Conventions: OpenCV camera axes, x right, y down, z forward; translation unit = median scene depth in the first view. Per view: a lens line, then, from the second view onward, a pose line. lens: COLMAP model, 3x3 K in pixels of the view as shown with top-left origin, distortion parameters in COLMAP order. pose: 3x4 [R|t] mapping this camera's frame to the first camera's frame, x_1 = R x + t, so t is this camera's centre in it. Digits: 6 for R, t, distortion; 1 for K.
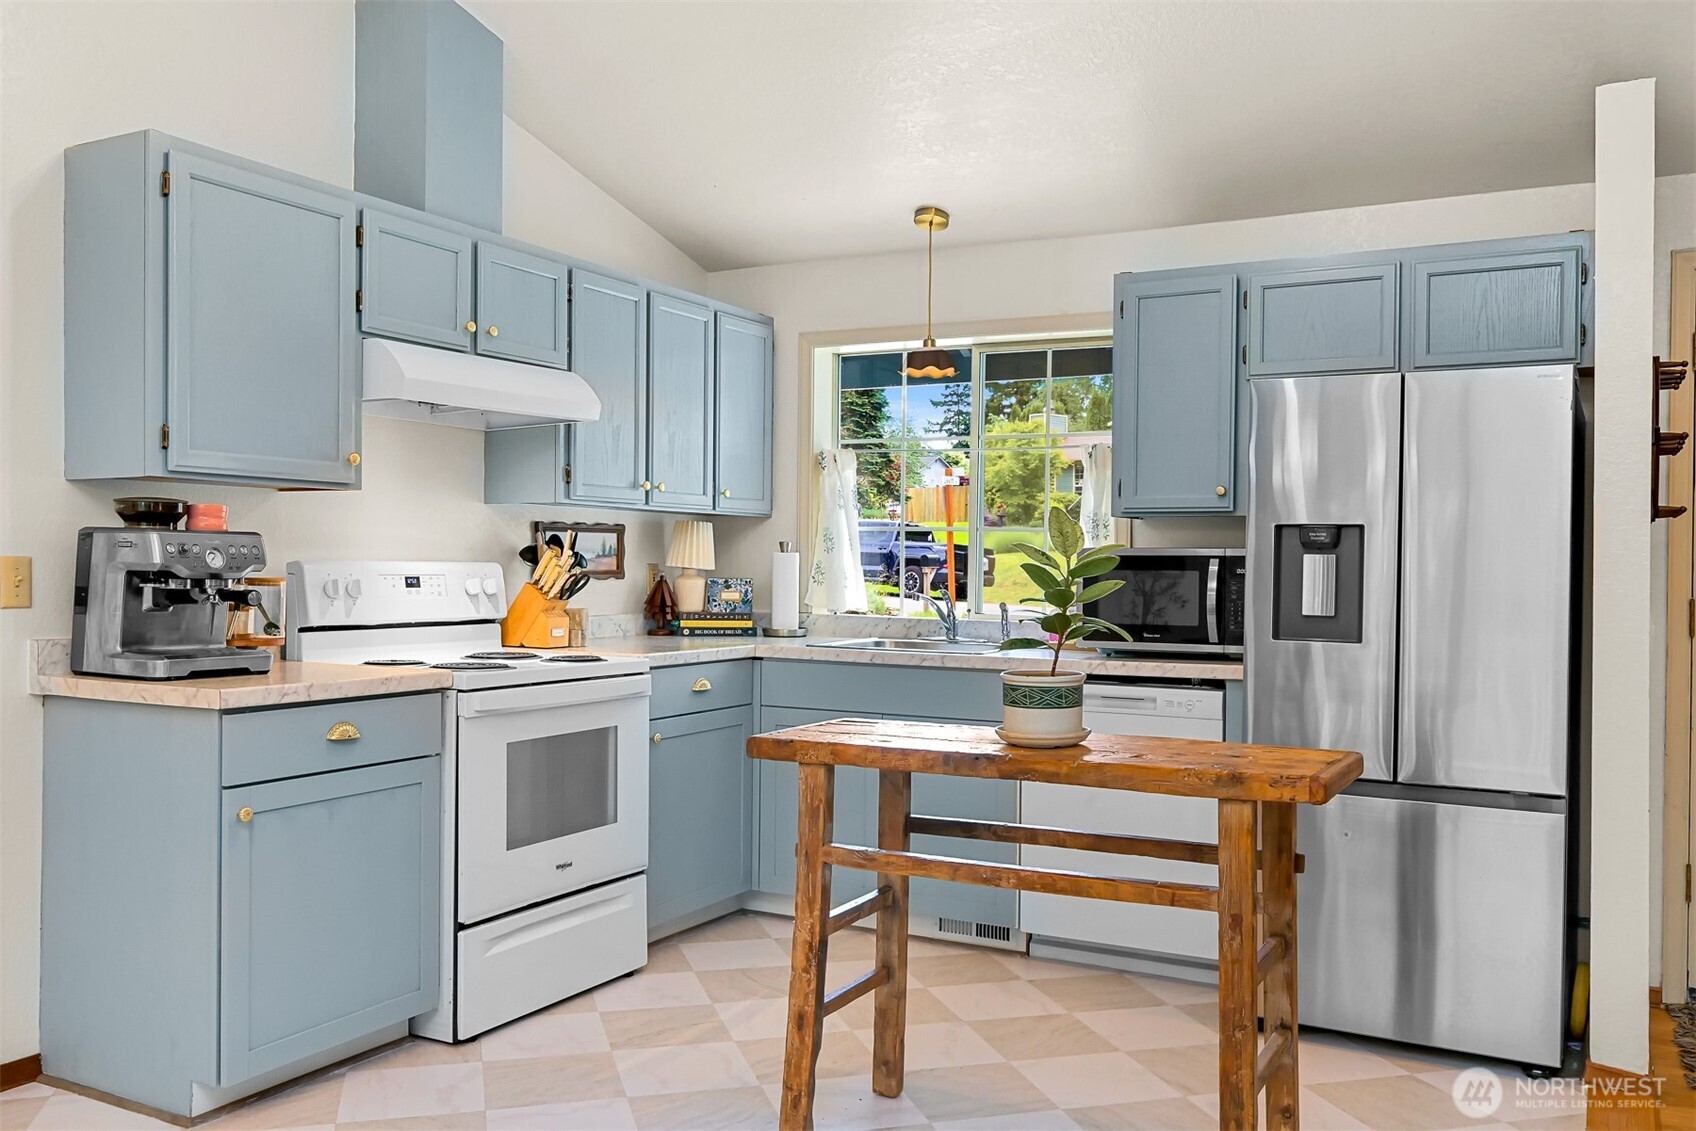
lens RADIAL K [[1402.6, 0, 842.1], [0, 1402.6, 562.3], [0, 0, 1]] dist [0.008792, -0.004639]
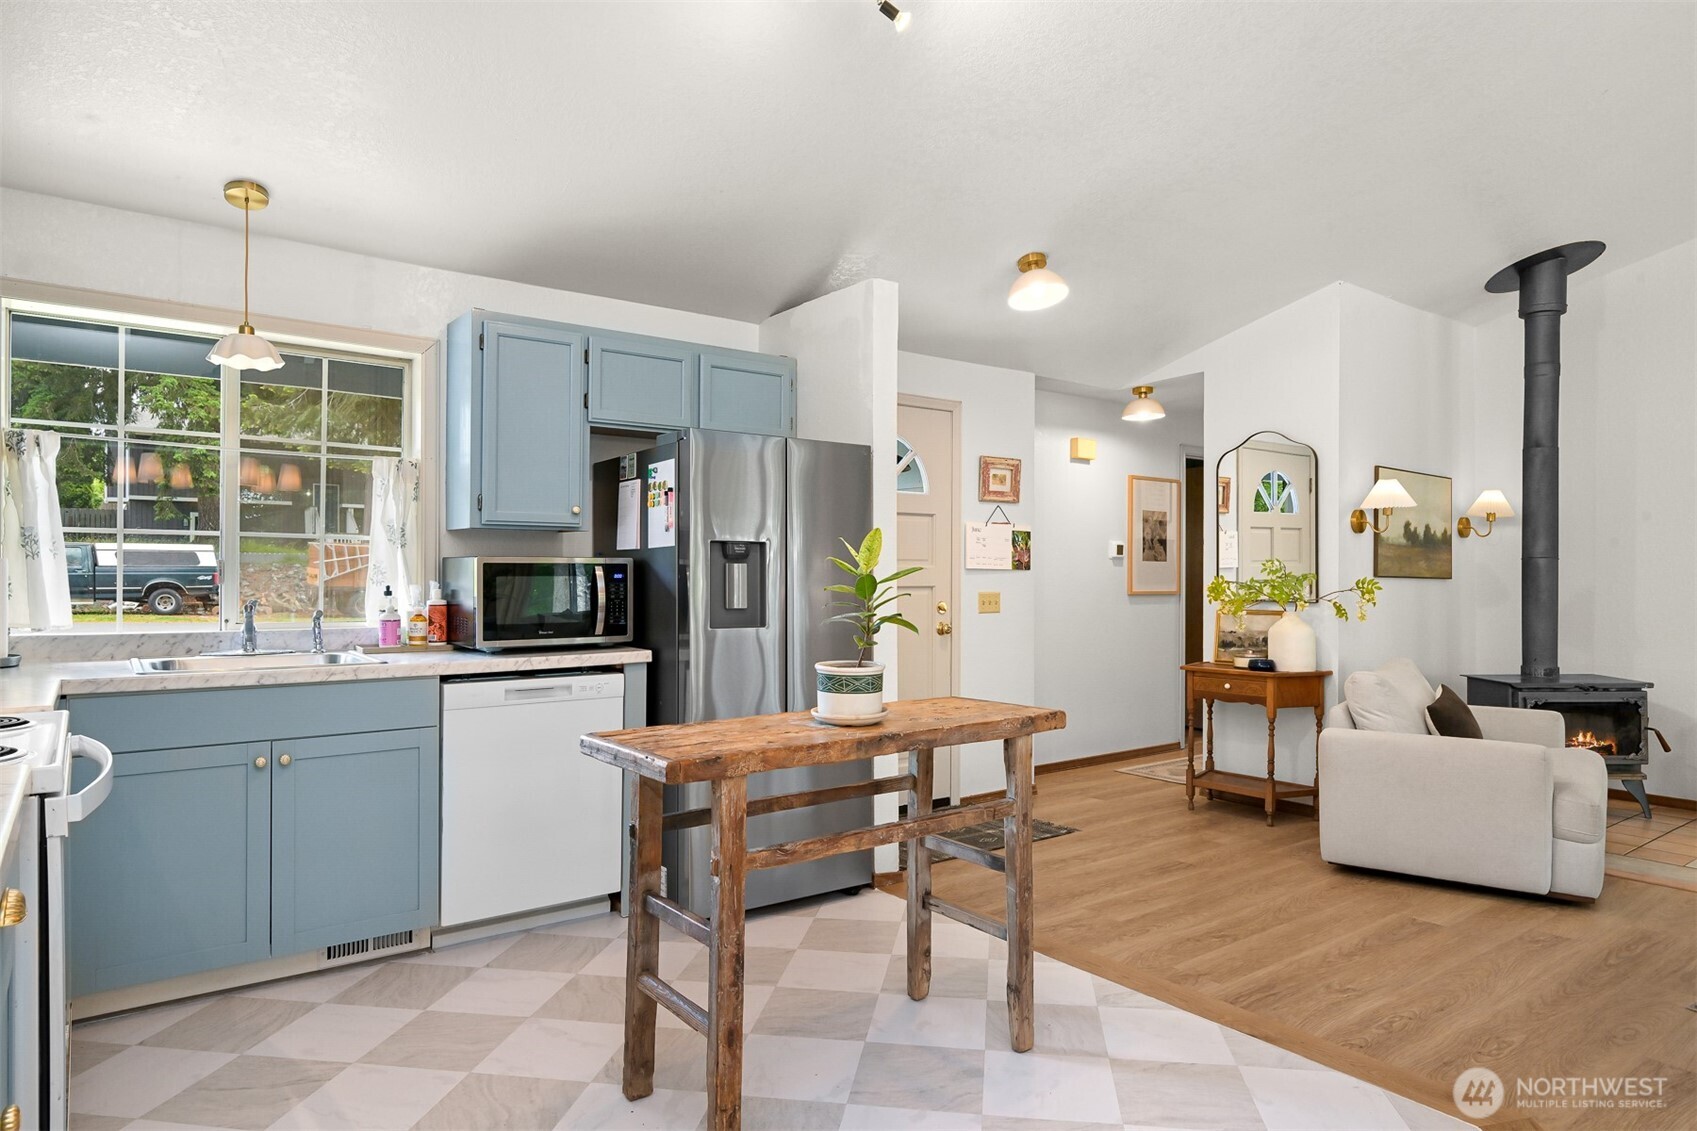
lens RADIAL K [[1015.2, 0, 862.2], [0, 1015.2, 562.4], [0, 0, 1]] dist [0.007104, -0.003806]
pose [[0.409282, -0.001594, 0.912407, -0.457073], [-0.000621, 0.999998, 0.002026, -0.007951], [-0.912408, -0.001396, 0.409280, 0.436780]]
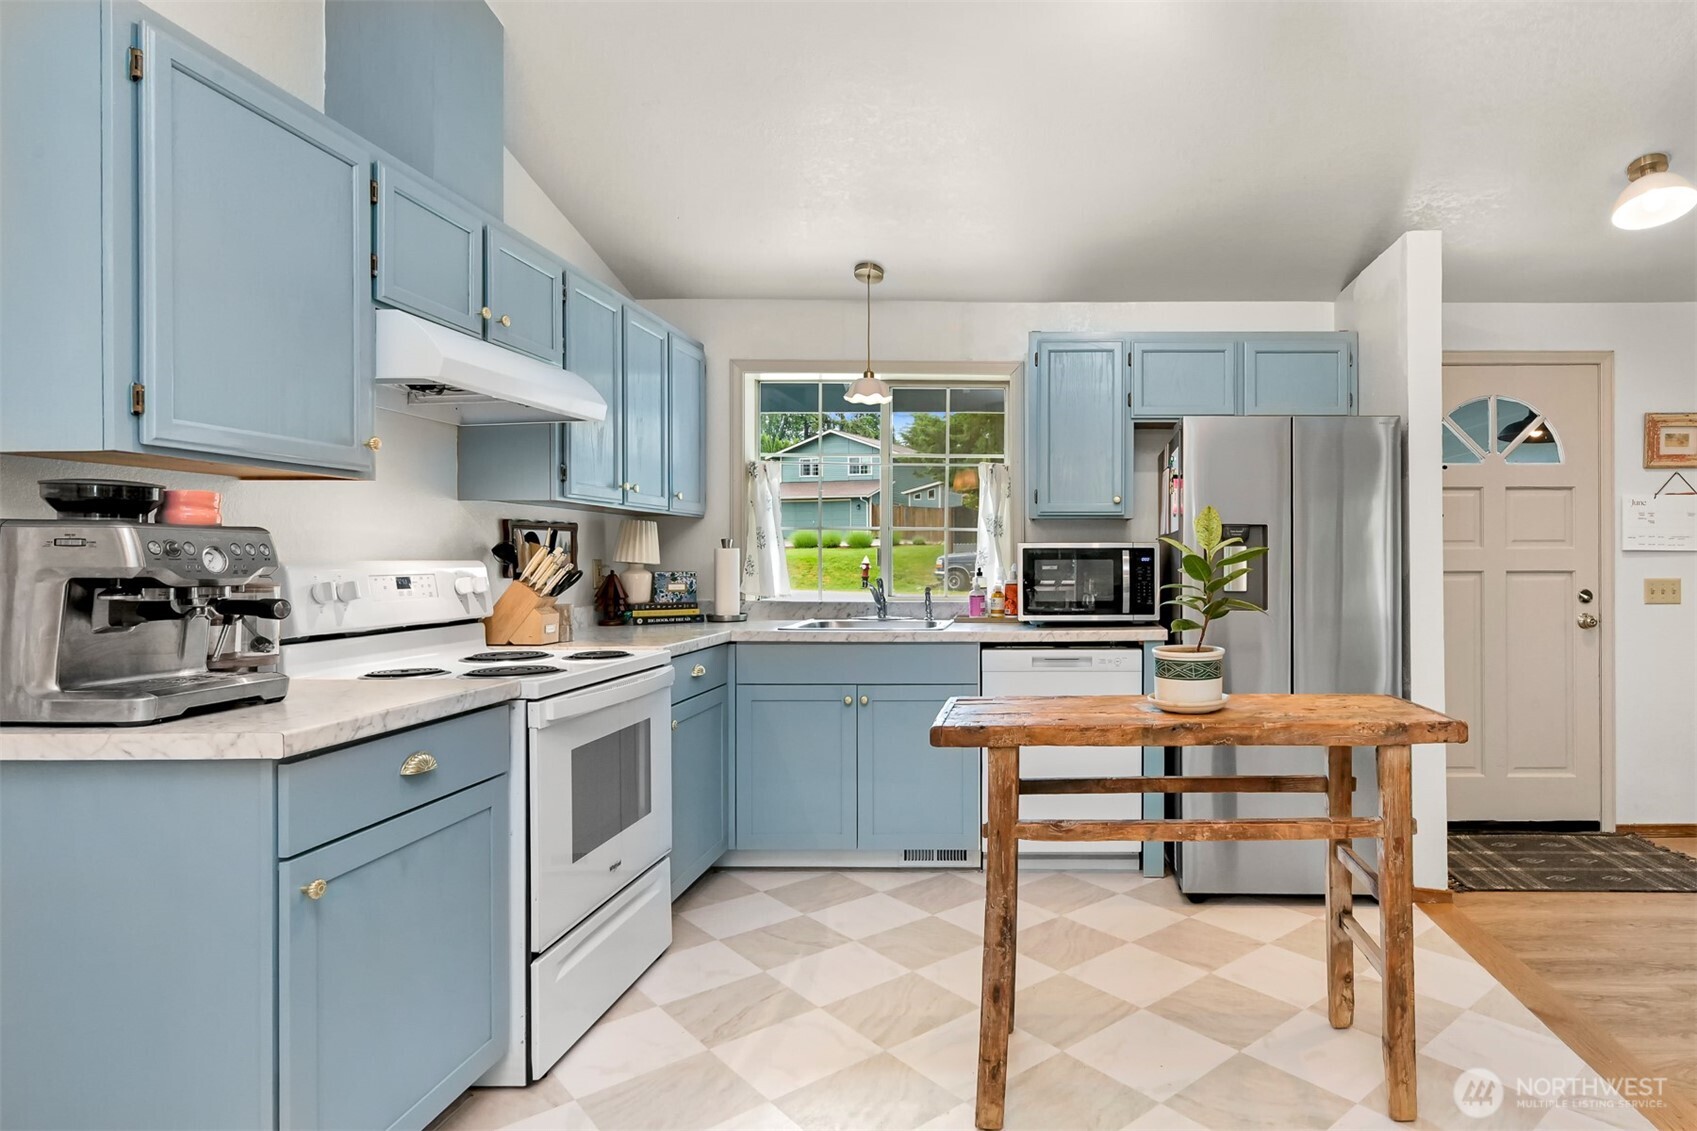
lens RADIAL K [[940.6, 0, 1044.8], [0, 940.6, 549.1], [0, 0, 1]] dist [0.003289, -0.000196]
pose [[0.878690, -0.007896, 0.477327, -0.233847], [0.010259, 0.999945, -0.002344, -0.002429], [-0.477282, 0.006957, 0.878723, 0.255946]]
